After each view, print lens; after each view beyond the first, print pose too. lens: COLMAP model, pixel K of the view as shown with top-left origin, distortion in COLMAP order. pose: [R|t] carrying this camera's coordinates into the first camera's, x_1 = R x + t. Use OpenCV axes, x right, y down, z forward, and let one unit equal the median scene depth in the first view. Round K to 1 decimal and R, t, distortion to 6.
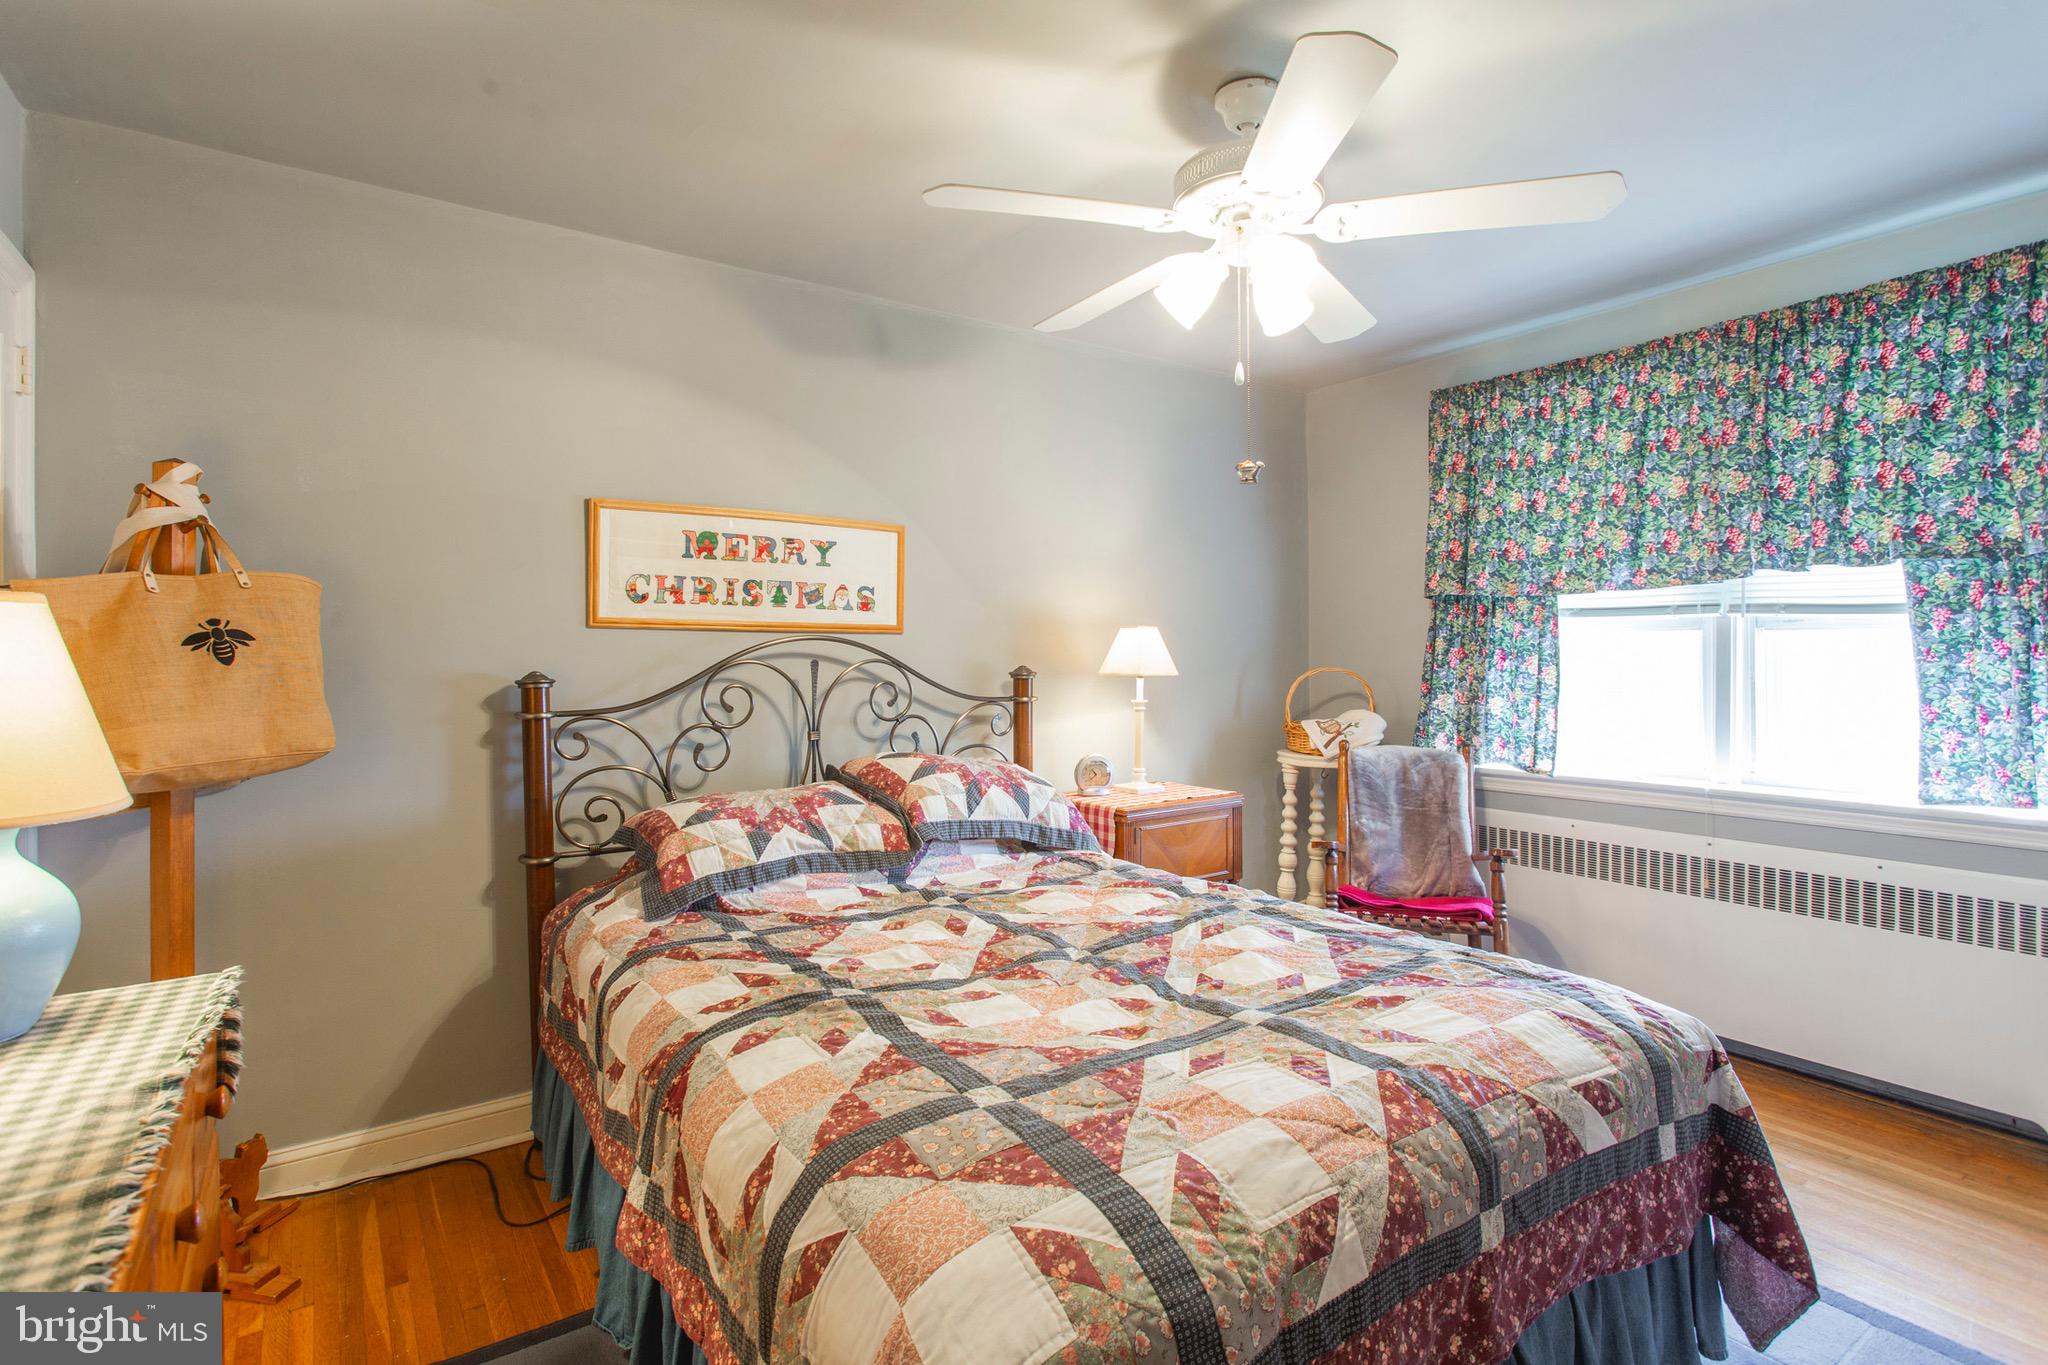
lens RADIAL K [[994.1, 0, 1023.5], [0, 994.1, 665.7], [0, 0, 1]] dist [-0.014702, 0.005450]
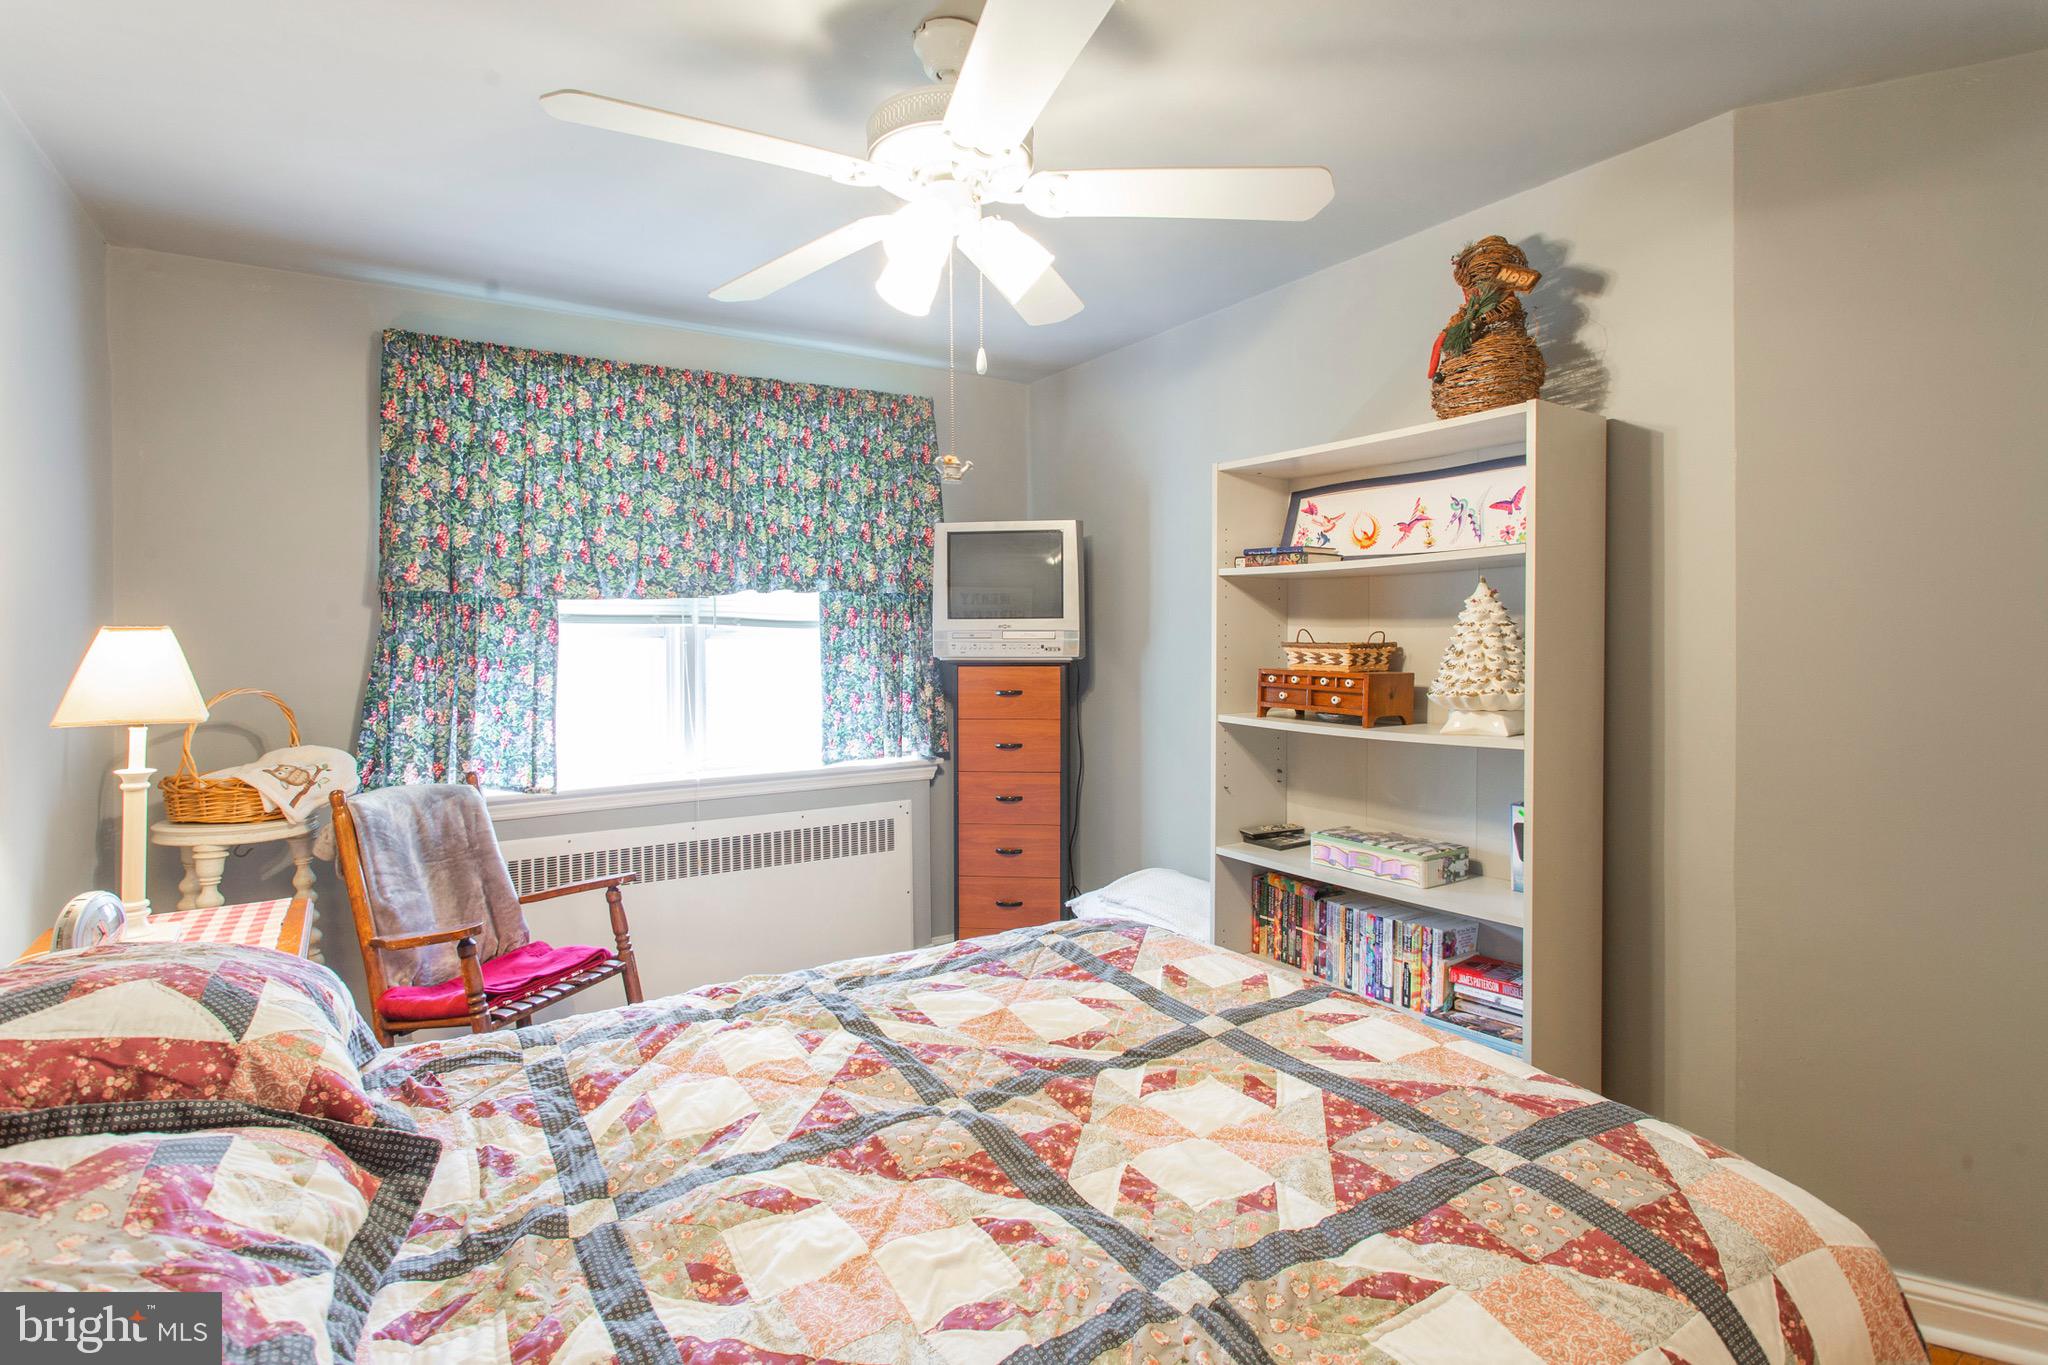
lens RADIAL K [[994.1, 0, 992.6], [0, 994.1, 642.2], [0, 0, 1]] dist [-0.014702, 0.005450]
pose [[0.051609, -0.002856, 0.998663, -0.416951], [0.015992, 0.999870, 0.002033, -0.028573], [-0.998539, 0.015866, 0.051648, 0.593023]]
